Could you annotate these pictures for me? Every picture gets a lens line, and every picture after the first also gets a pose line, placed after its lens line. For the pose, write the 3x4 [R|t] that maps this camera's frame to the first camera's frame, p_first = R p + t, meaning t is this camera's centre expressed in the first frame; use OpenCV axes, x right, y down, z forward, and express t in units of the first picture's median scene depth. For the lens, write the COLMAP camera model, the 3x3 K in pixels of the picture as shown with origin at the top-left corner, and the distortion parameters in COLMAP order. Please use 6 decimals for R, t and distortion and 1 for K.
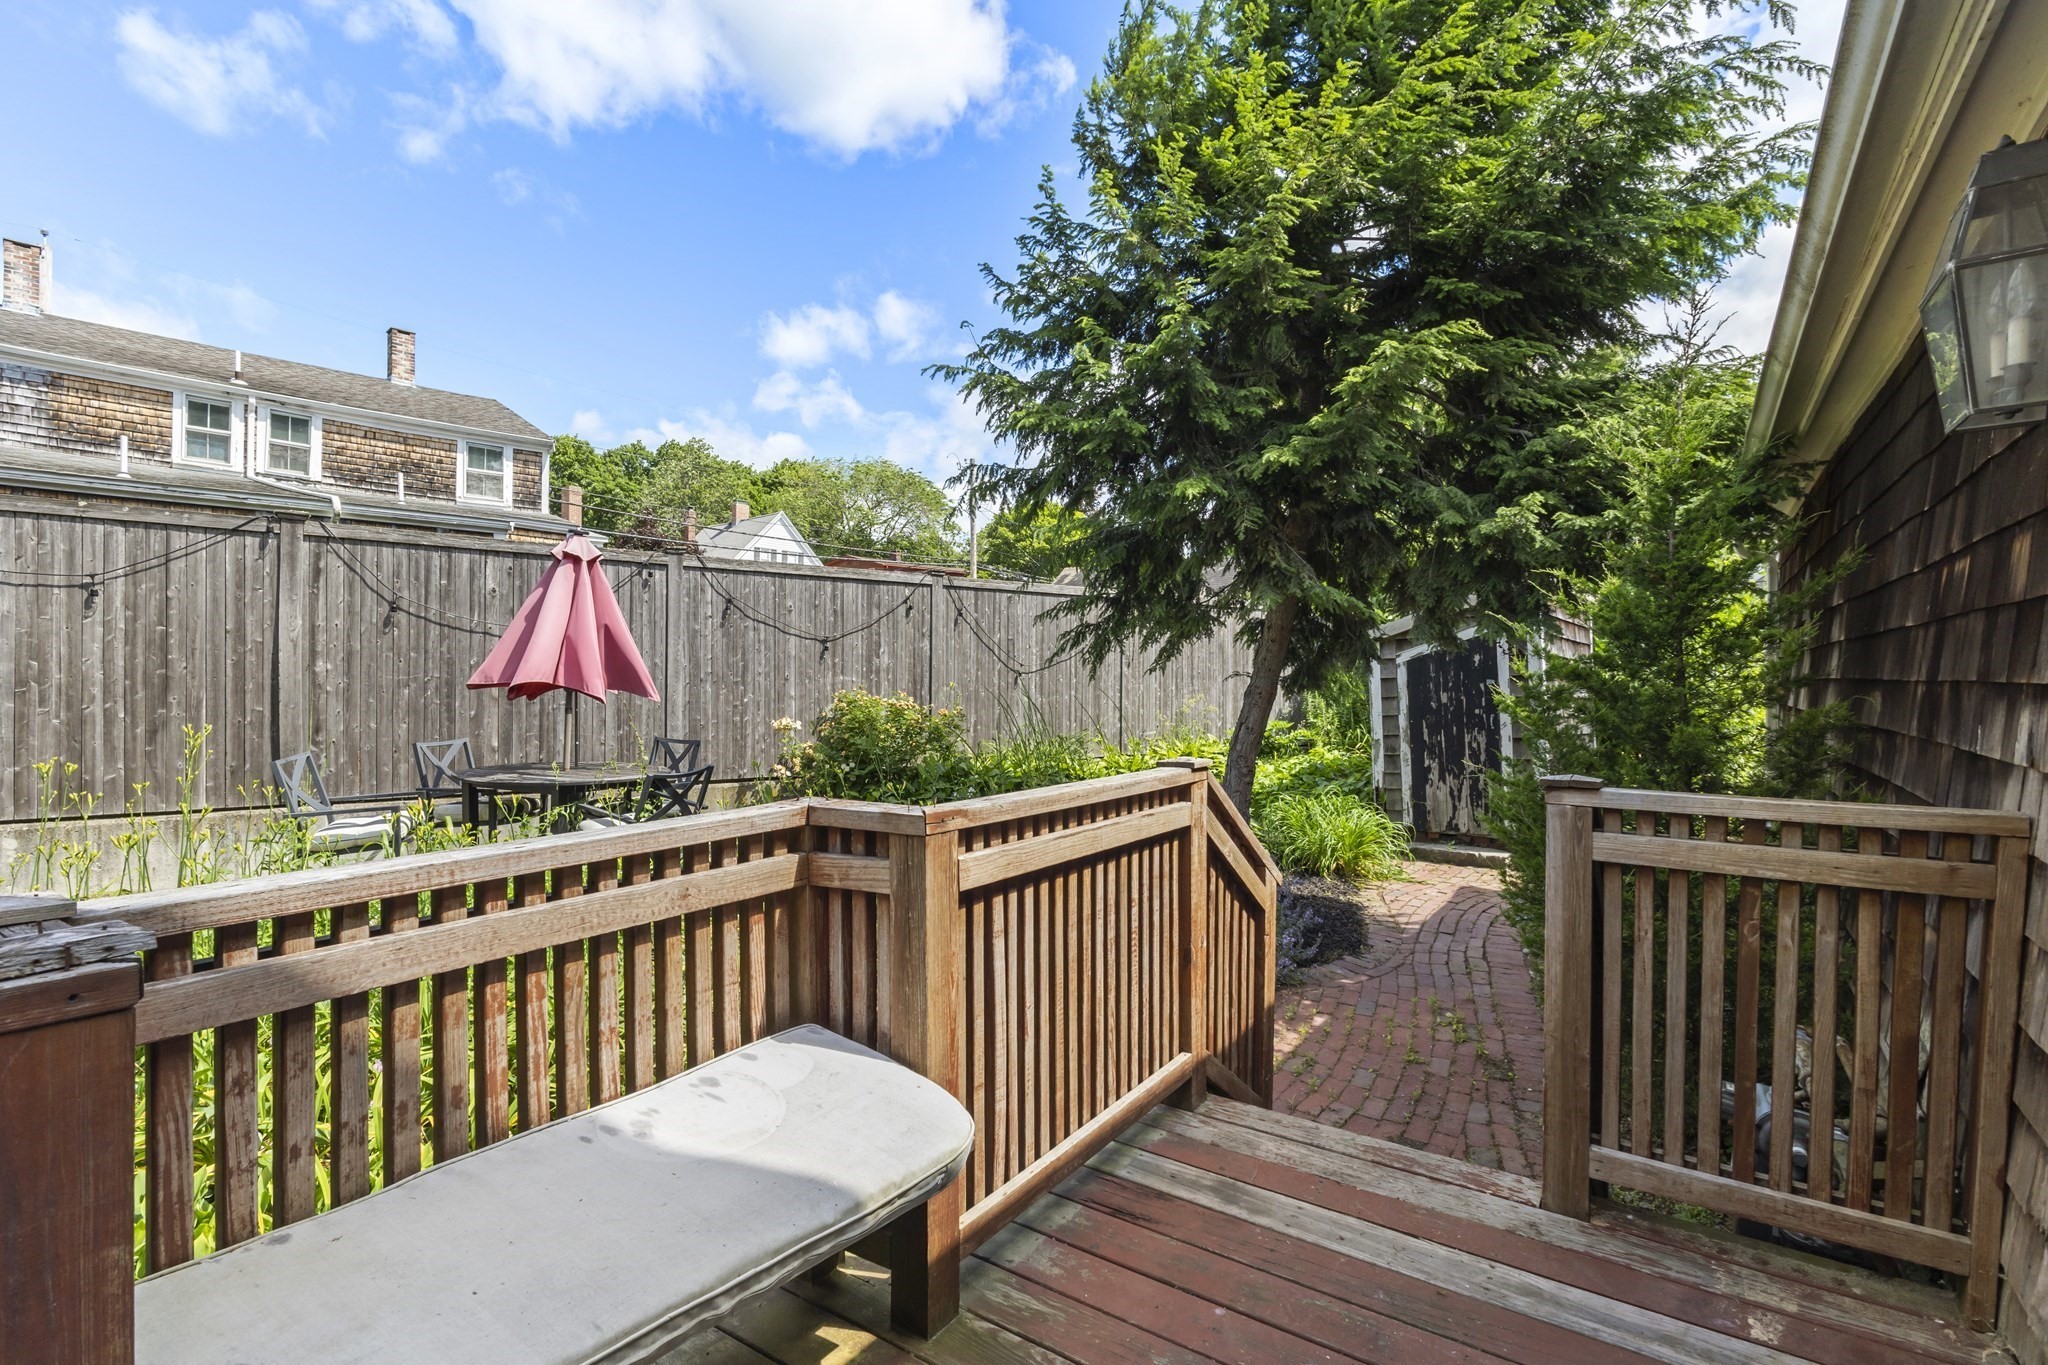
lens RADIAL K [[946.9, 0, 1026.3], [0, 946.9, 689.8], [0, 0, 1]] dist [0.005294, -0.000600]
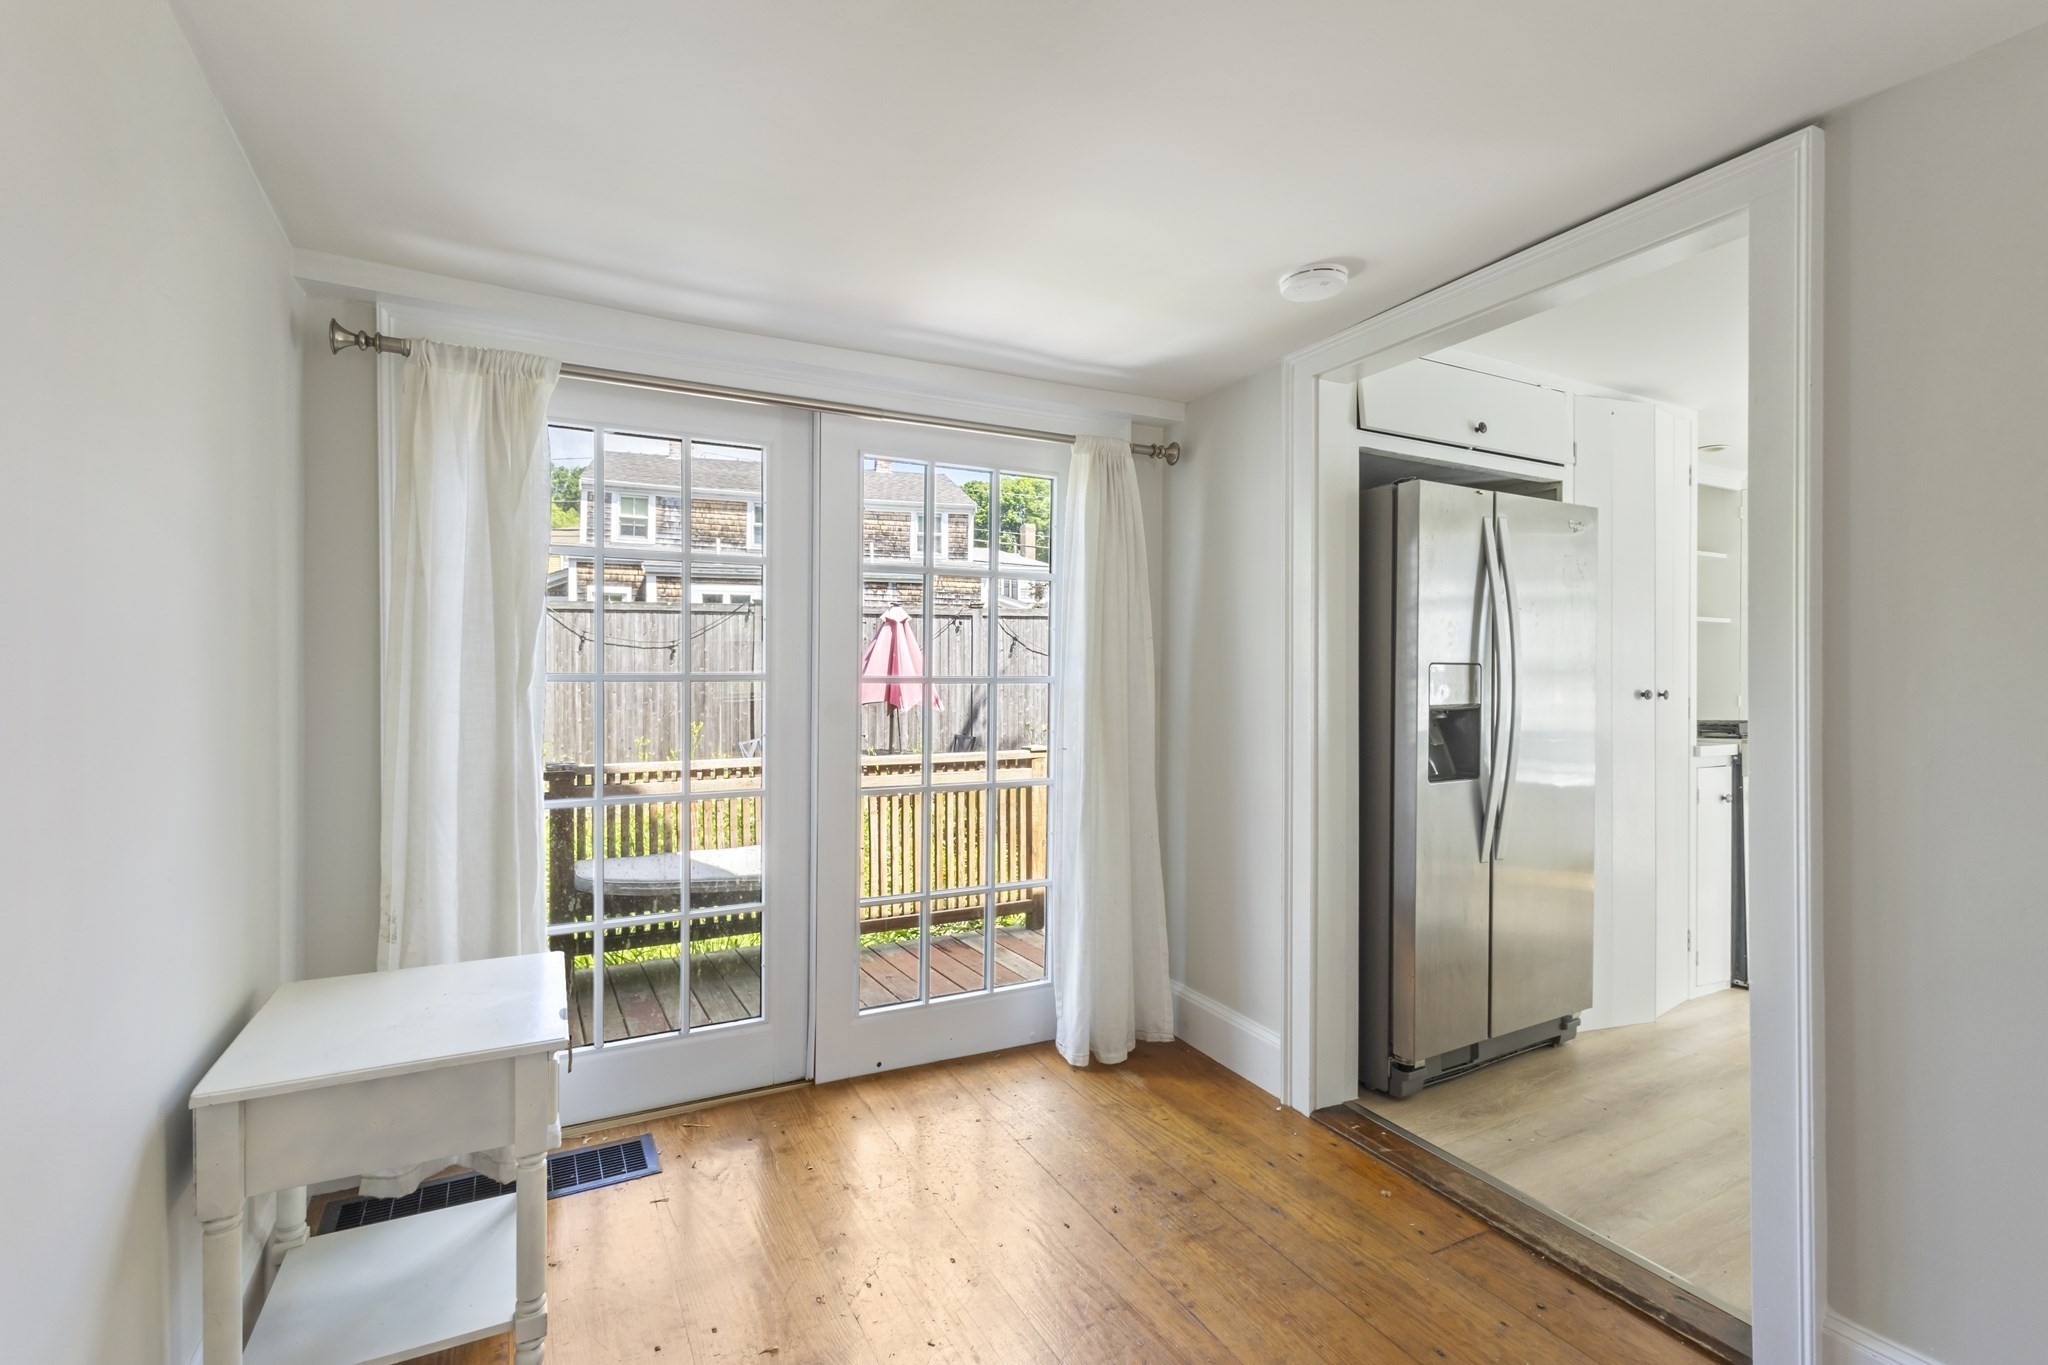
lens RADIAL K [[946.9, 0, 1005.6], [0, 946.9, 676.2], [0, 0, 1]] dist [0.005294, -0.000600]
pose [[0.879151, -0.007334, -0.476486, 0.337792], [-0.003831, 0.999740, -0.022457, -0.007582], [0.476527, 0.021568, 0.878895, -0.230929]]
